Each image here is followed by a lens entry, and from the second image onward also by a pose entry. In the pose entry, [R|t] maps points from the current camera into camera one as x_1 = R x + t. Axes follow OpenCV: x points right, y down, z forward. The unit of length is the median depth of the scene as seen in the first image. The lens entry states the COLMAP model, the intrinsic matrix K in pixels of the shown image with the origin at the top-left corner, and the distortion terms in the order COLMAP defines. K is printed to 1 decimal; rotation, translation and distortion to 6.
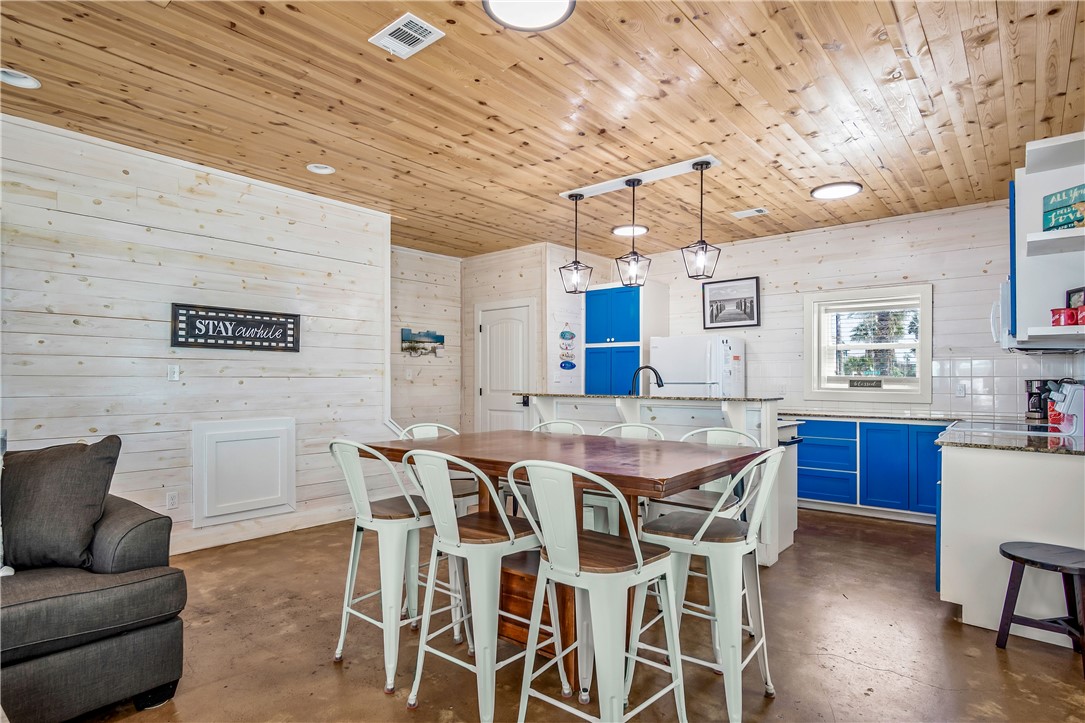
lens RADIAL K [[581.2, 0, 538.3], [0, 581.2, 372.1], [0, 0, 1]] dist [-0.001557, 0.001500]
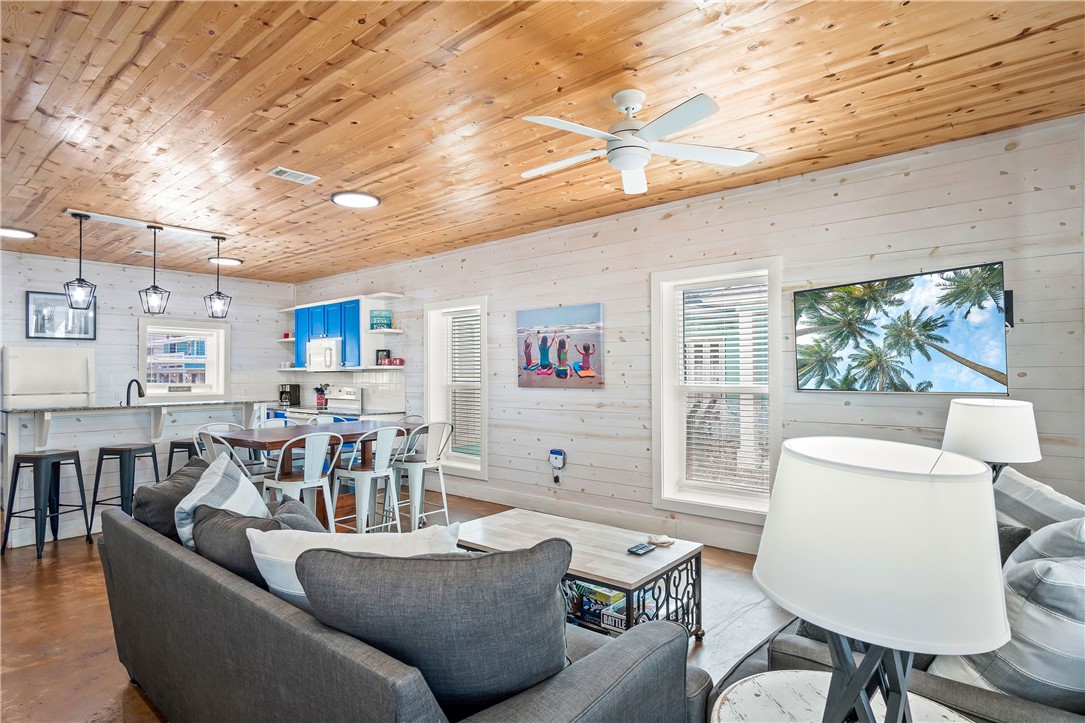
lens RADIAL K [[581.2, 0, 538.3], [0, 581.2, 372.1], [0, 0, 1]] dist [-0.001557, 0.001500]
pose [[0.006101, 0.001470, 0.999980, -0.757335], [-0.005338, 0.999985, -0.001438, -0.021308], [-0.999967, -0.005329, 0.006109, 0.142598]]
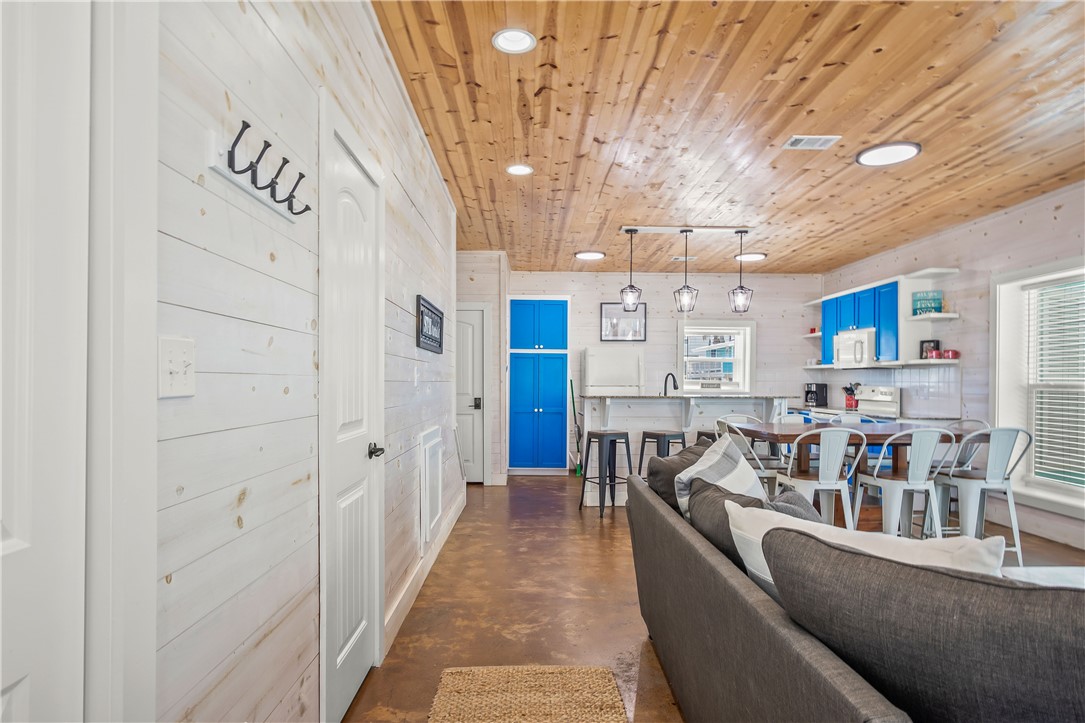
lens RADIAL K [[616.8, 0, 541.8], [0, 616.8, 381.0], [0, 0, 1]] dist [-0.003631, 0.003210]
pose [[0.745235, 0.001134, 0.666801, -0.727471], [-0.011172, 0.999879, 0.010786, -0.003225], [-0.666709, -0.015488, 0.745158, 0.134840]]
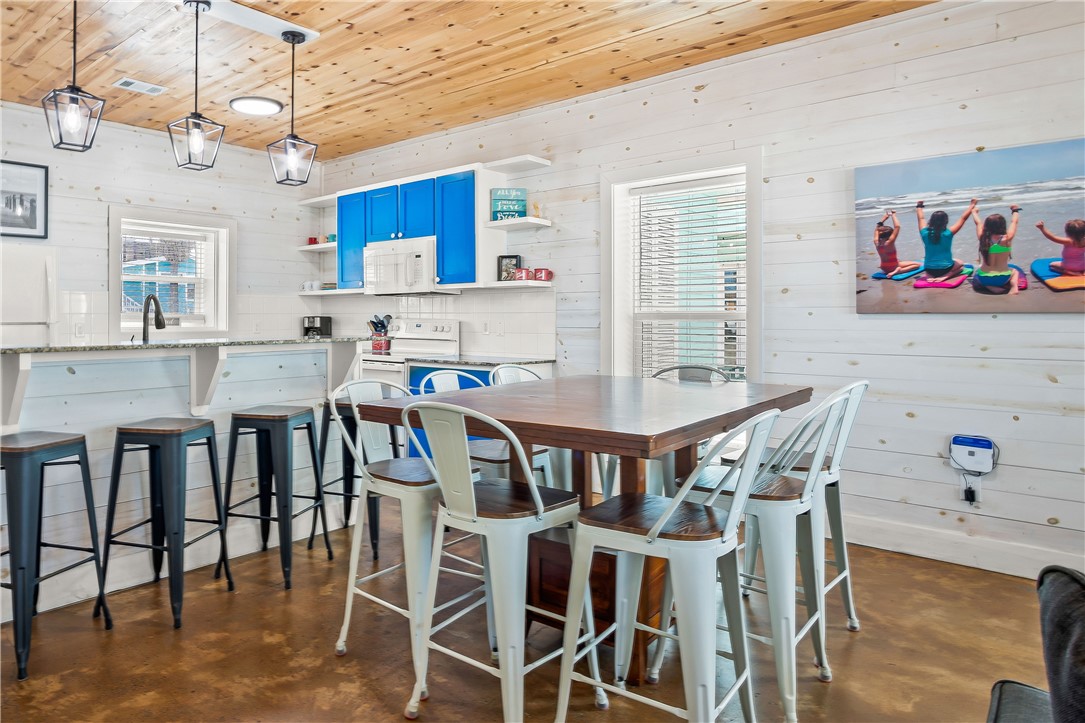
lens RADIAL K [[692.7, 0, 439.1], [0, 692.7, 313.1], [0, 0, 1]] dist [-0.000509, -0.000169]
pose [[0.060943, 0.003130, 0.998136, -0.417333], [-0.008396, 0.999961, -0.002623, 0.006480], [-0.998106, -0.008220, 0.060967, 0.503985]]
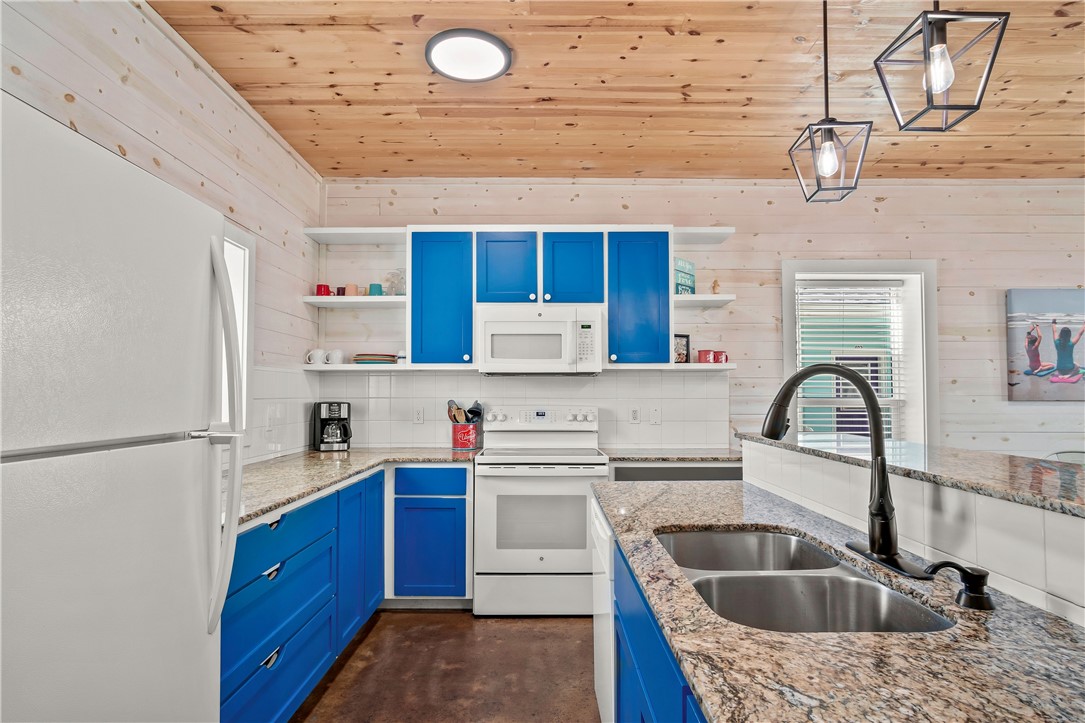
lens RADIAL K [[581.2, 0, 538.3], [0, 581.2, 372.1], [0, 0, 1]] dist [-0.001557, 0.001500]
pose [[-0.648578, 0.026892, 0.760673, 0.050724], [-0.009846, 0.998996, -0.043713, 0.003609], [-0.761085, -0.035841, -0.647662, 1.001105]]
